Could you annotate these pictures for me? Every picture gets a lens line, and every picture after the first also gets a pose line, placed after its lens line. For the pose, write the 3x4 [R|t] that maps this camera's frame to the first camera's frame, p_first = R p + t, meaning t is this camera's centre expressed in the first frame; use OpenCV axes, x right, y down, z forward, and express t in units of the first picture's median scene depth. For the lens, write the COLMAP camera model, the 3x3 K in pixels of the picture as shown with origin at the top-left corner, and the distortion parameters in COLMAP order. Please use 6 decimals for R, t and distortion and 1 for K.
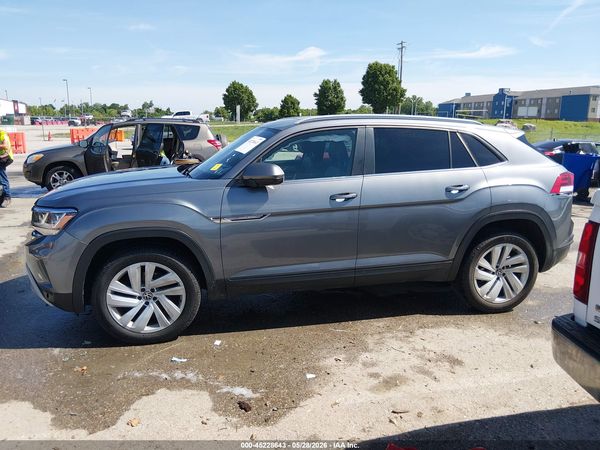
lens RADIAL K [[460.3, 0, 300.0], [0, 460.3, 225.0], [0, 0, 1]] dist [0.079483, -0.133468]
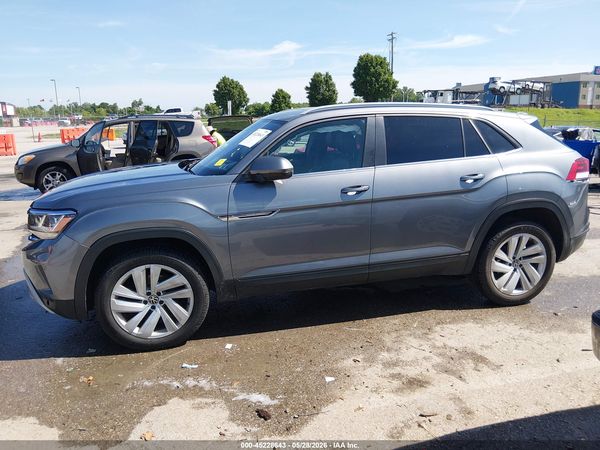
lens RADIAL K [[460.3, 0, 300.0], [0, 460.3, 225.0], [0, 0, 1]] dist [0.079483, -0.133468]
pose [[0.999503, -0.028956, 0.012497, -0.032601], [0.028812, 0.999518, 0.011535, -0.002400], [-0.012825, -0.011169, 0.999855, 0.042335]]
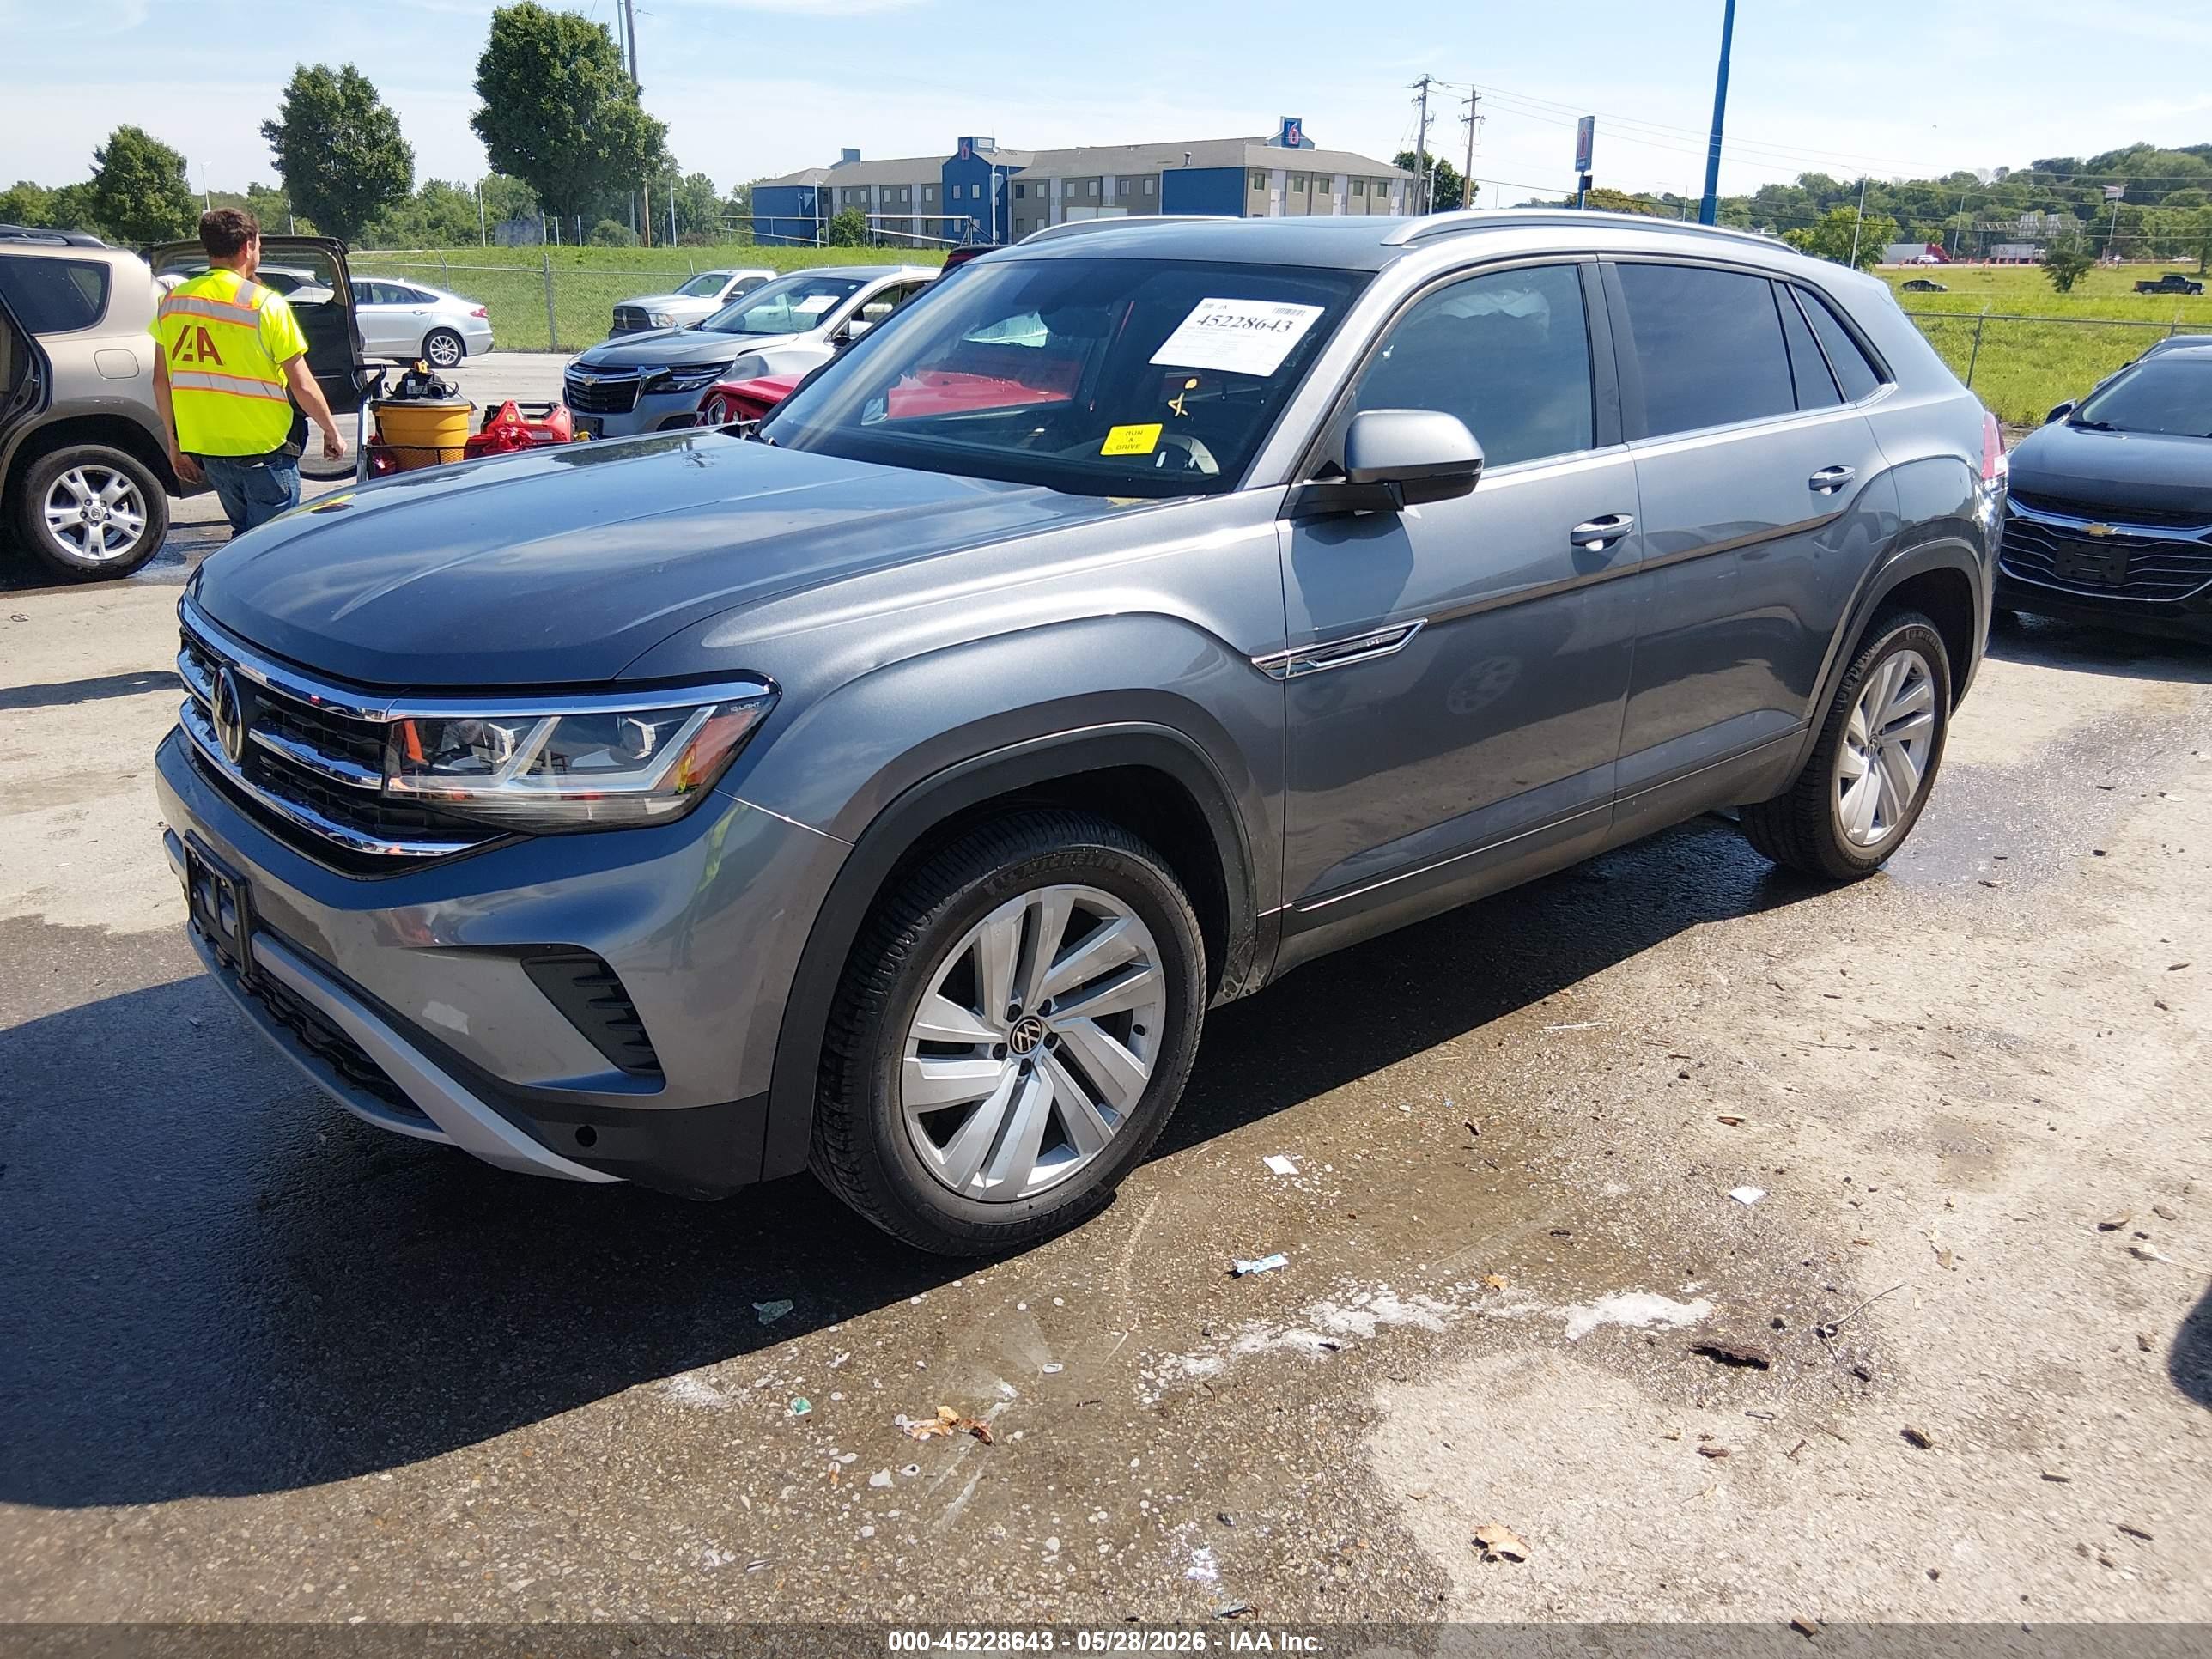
lens RADIAL K [[1697.0, 0, 1106.0], [0, 1697.0, 829.5], [0, 0, 1]] dist [0.079483, -0.133468]
pose [[0.878274, -0.144902, 0.455673, -0.593834], [0.096456, 0.987076, 0.127974, -0.043200], [-0.468327, -0.068444, 0.880900, 0.238373]]
